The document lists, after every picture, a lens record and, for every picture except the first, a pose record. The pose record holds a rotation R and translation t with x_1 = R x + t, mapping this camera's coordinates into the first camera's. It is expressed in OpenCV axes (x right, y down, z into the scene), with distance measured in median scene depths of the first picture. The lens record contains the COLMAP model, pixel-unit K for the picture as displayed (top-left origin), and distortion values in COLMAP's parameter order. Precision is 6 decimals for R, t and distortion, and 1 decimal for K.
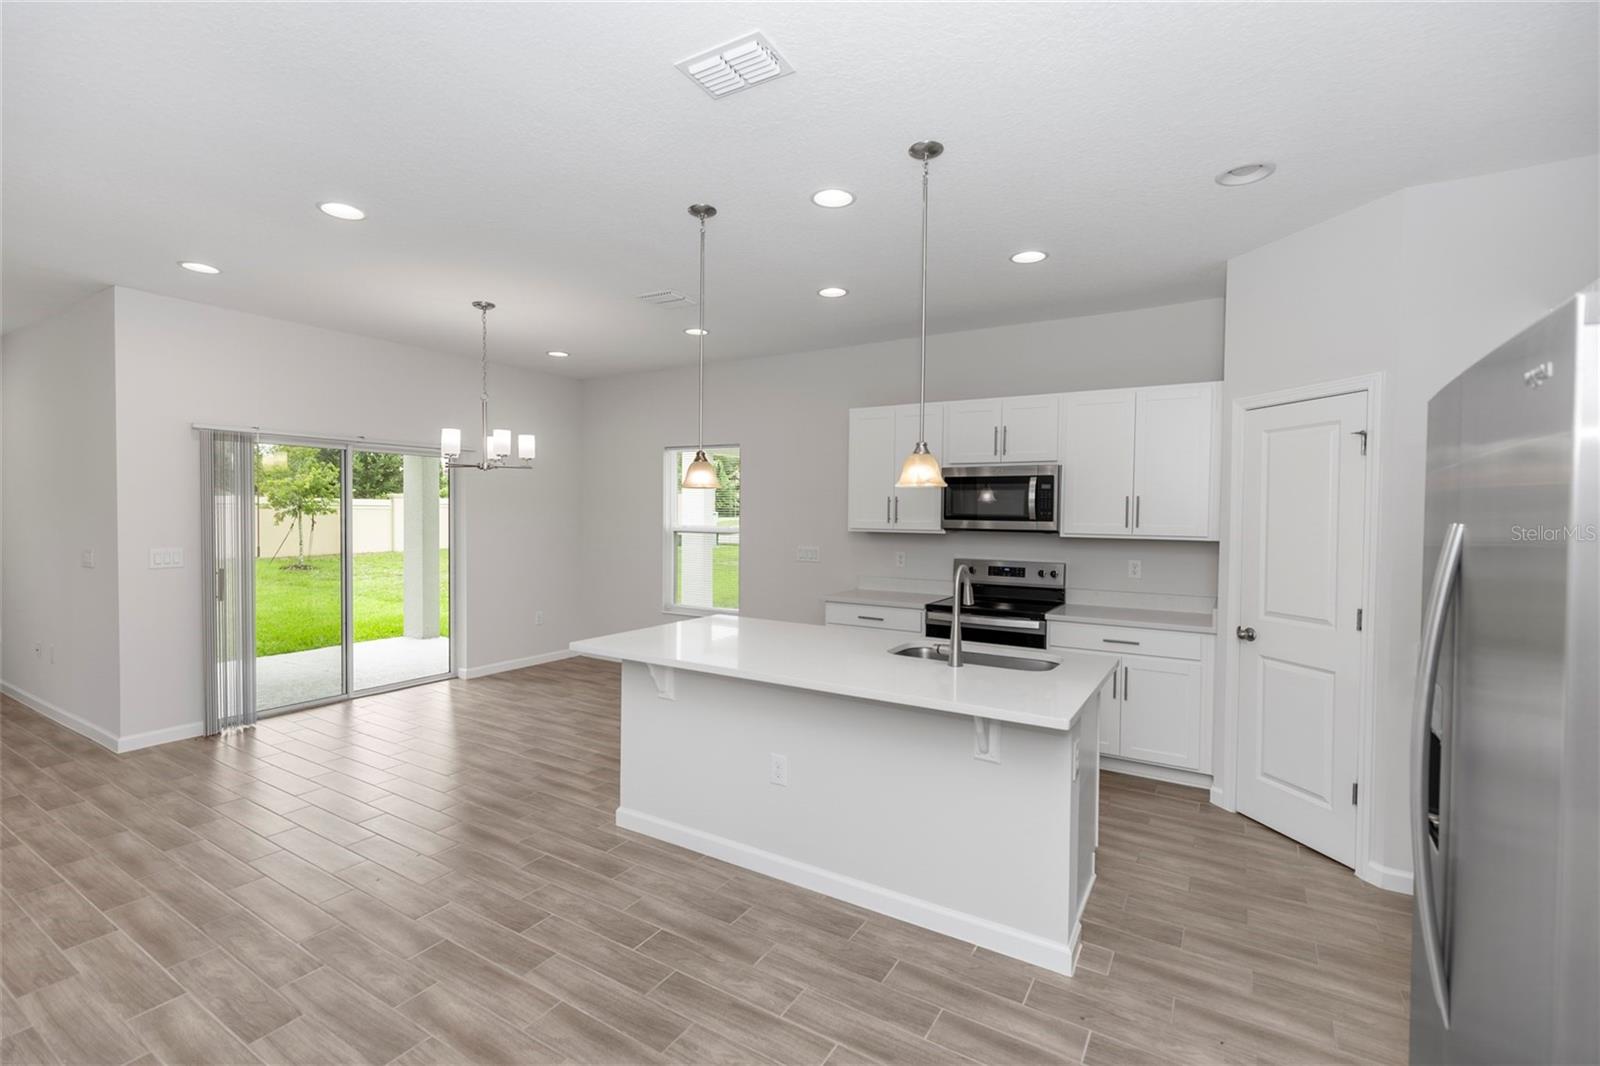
lens RADIAL K [[707.8, 0, 793.9], [0, 707.8, 529.0], [0, 0, 1]] dist [0.002544, -0.000706]
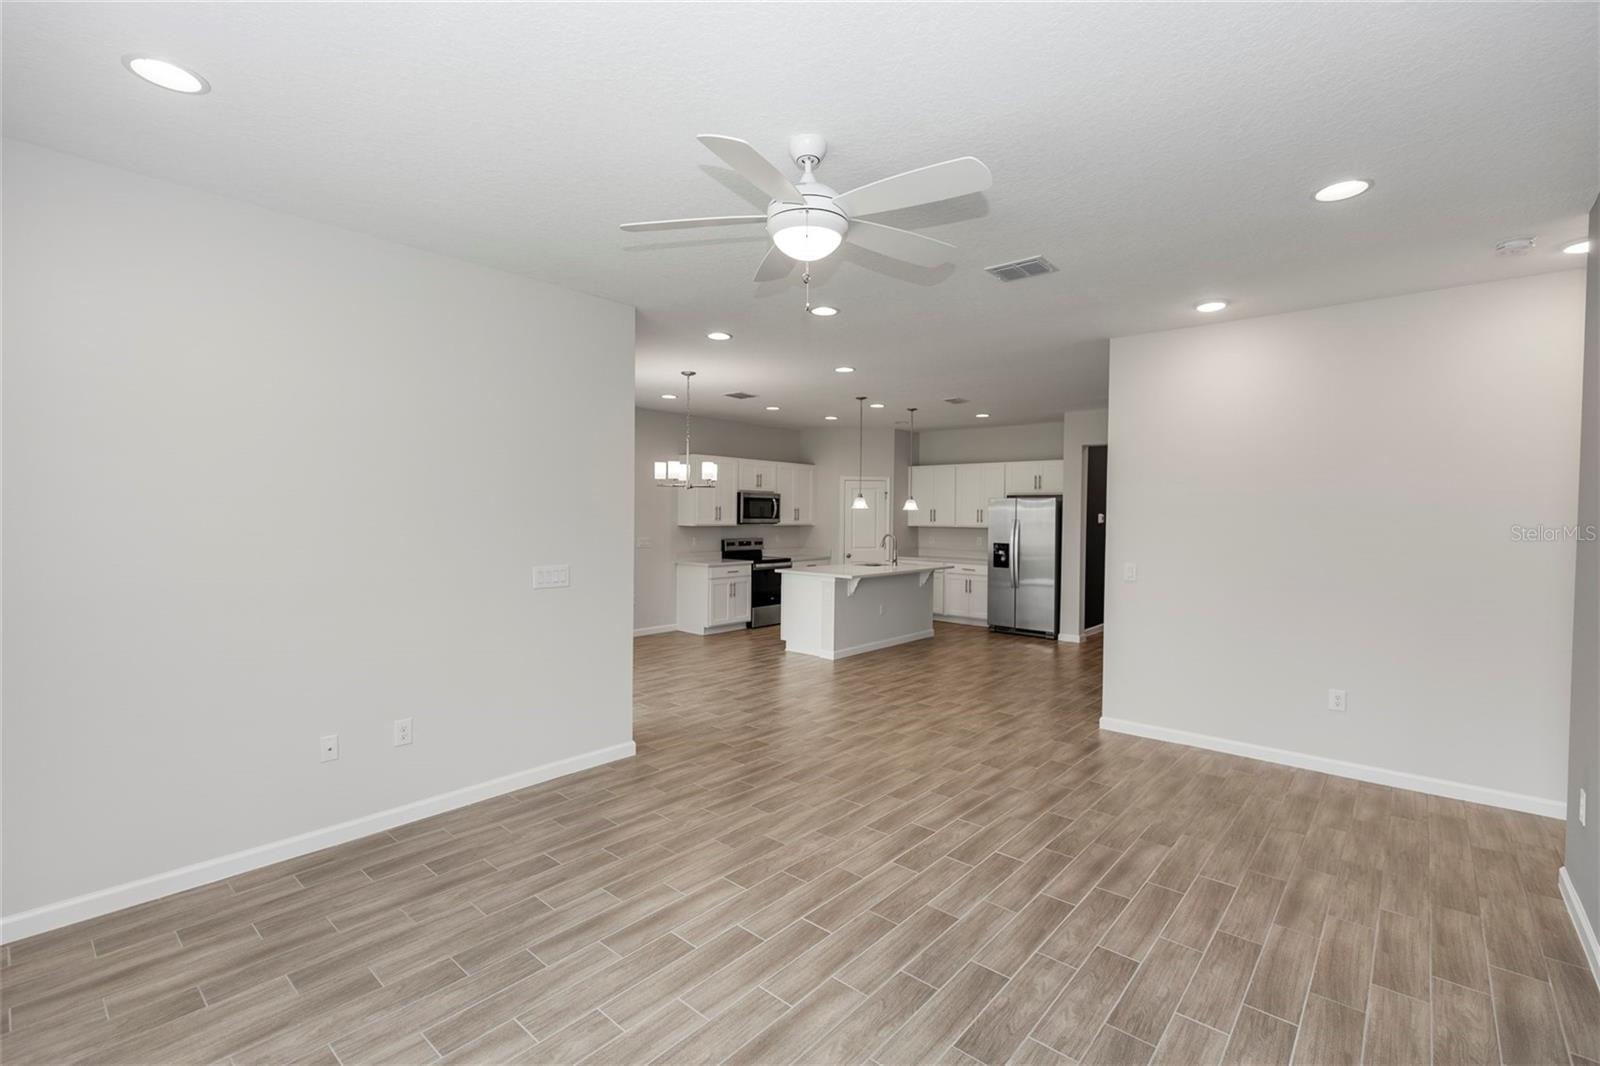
lens RADIAL K [[707.8, 0, 793.9], [0, 707.8, 529.0], [0, 0, 1]] dist [0.002544, -0.000706]
pose [[0.176240, -0.029496, 0.983905, -1.327953], [0.014305, 0.999522, 0.027402, -0.028115], [-0.984243, 0.009246, 0.176577, 0.400103]]
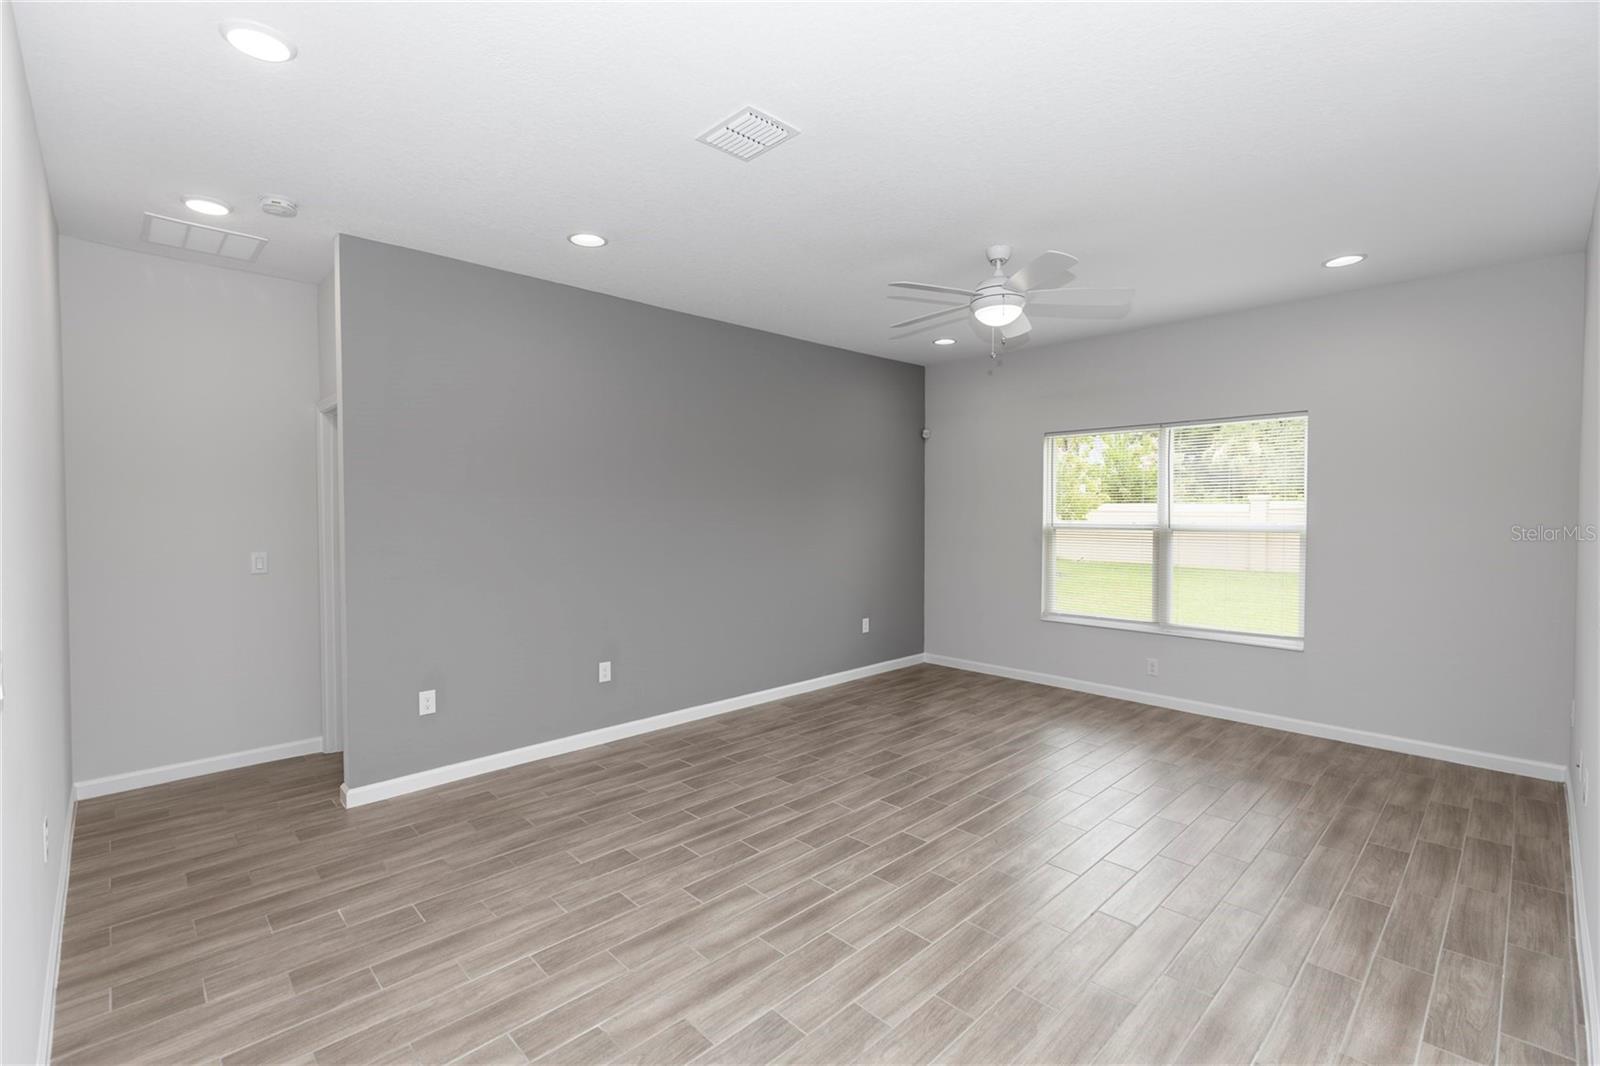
lens RADIAL K [[707.8, 0, 793.9], [0, 707.8, 529.0], [0, 0, 1]] dist [0.002544, -0.000706]
pose [[-0.256063, 0.017578, -0.966500, -0.317846], [-0.024930, 0.999382, 0.024781, -0.008300], [0.966339, 0.030441, -0.255466, 0.452488]]
